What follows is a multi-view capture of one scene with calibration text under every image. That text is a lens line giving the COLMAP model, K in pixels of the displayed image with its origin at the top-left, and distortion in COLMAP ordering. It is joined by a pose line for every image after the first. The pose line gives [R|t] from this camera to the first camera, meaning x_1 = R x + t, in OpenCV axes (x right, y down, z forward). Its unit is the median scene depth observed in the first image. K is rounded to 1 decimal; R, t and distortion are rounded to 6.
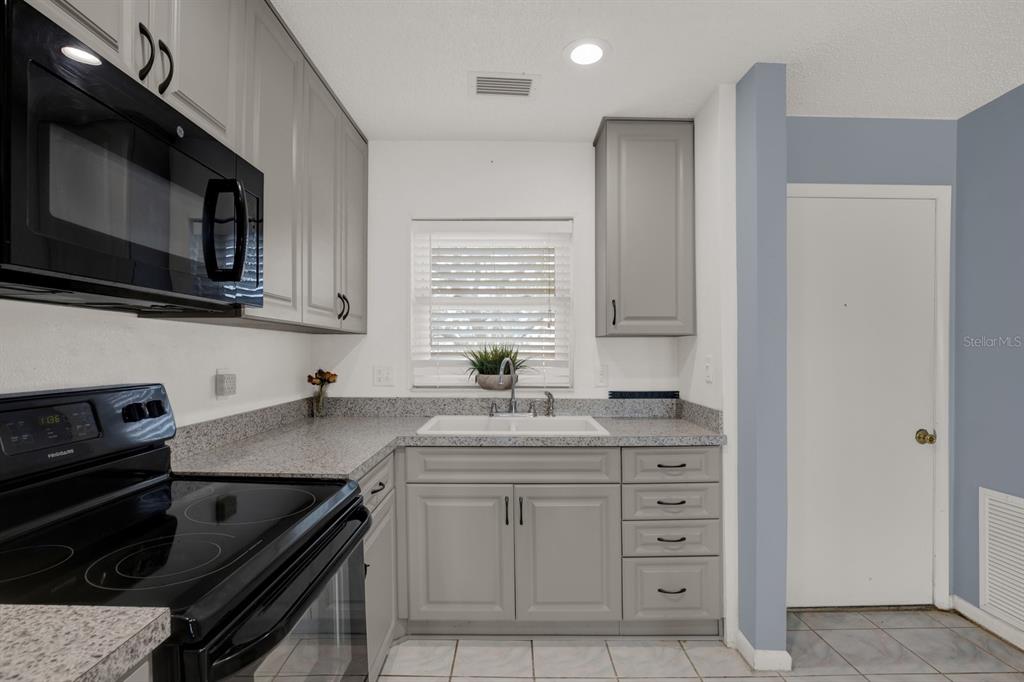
lens RADIAL K [[491.1, 0, 509.6], [0, 491.1, 360.0], [0, 0, 1]] dist [-0.033441, 0.000595]
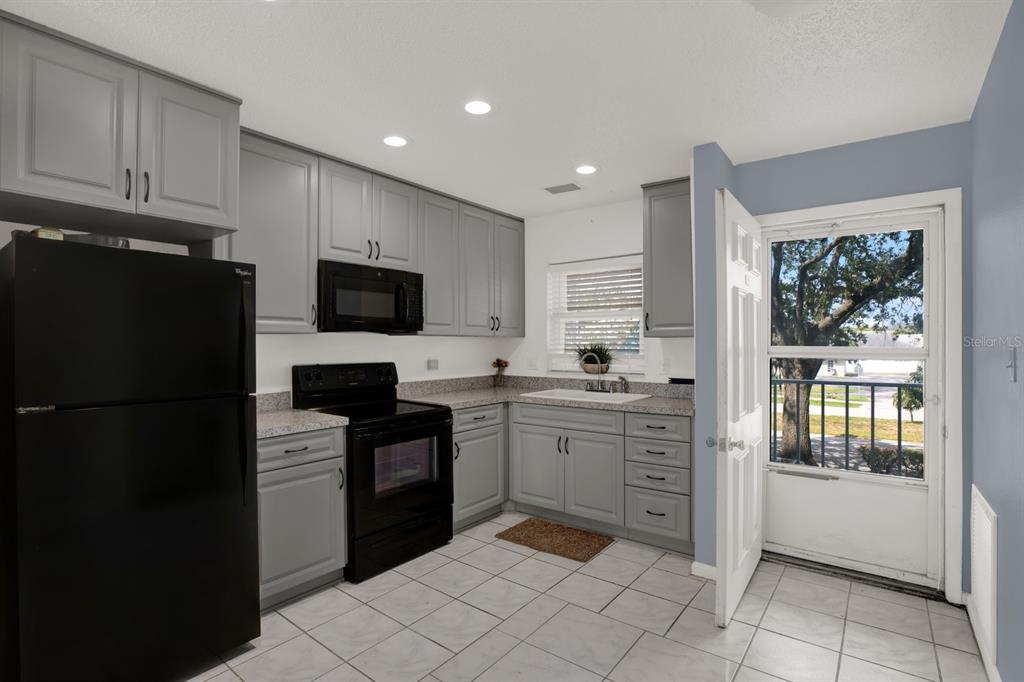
lens RADIAL K [[484.9, 0, 508.4], [0, 484.9, 343.9], [0, 0, 1]] dist [-0.039831, 0.000760]
pose [[0.791064, -0.005145, -0.611712, 0.688658], [-0.006454, 0.999839, -0.016756, -0.004429], [0.611700, 0.017203, 0.790903, -0.330387]]
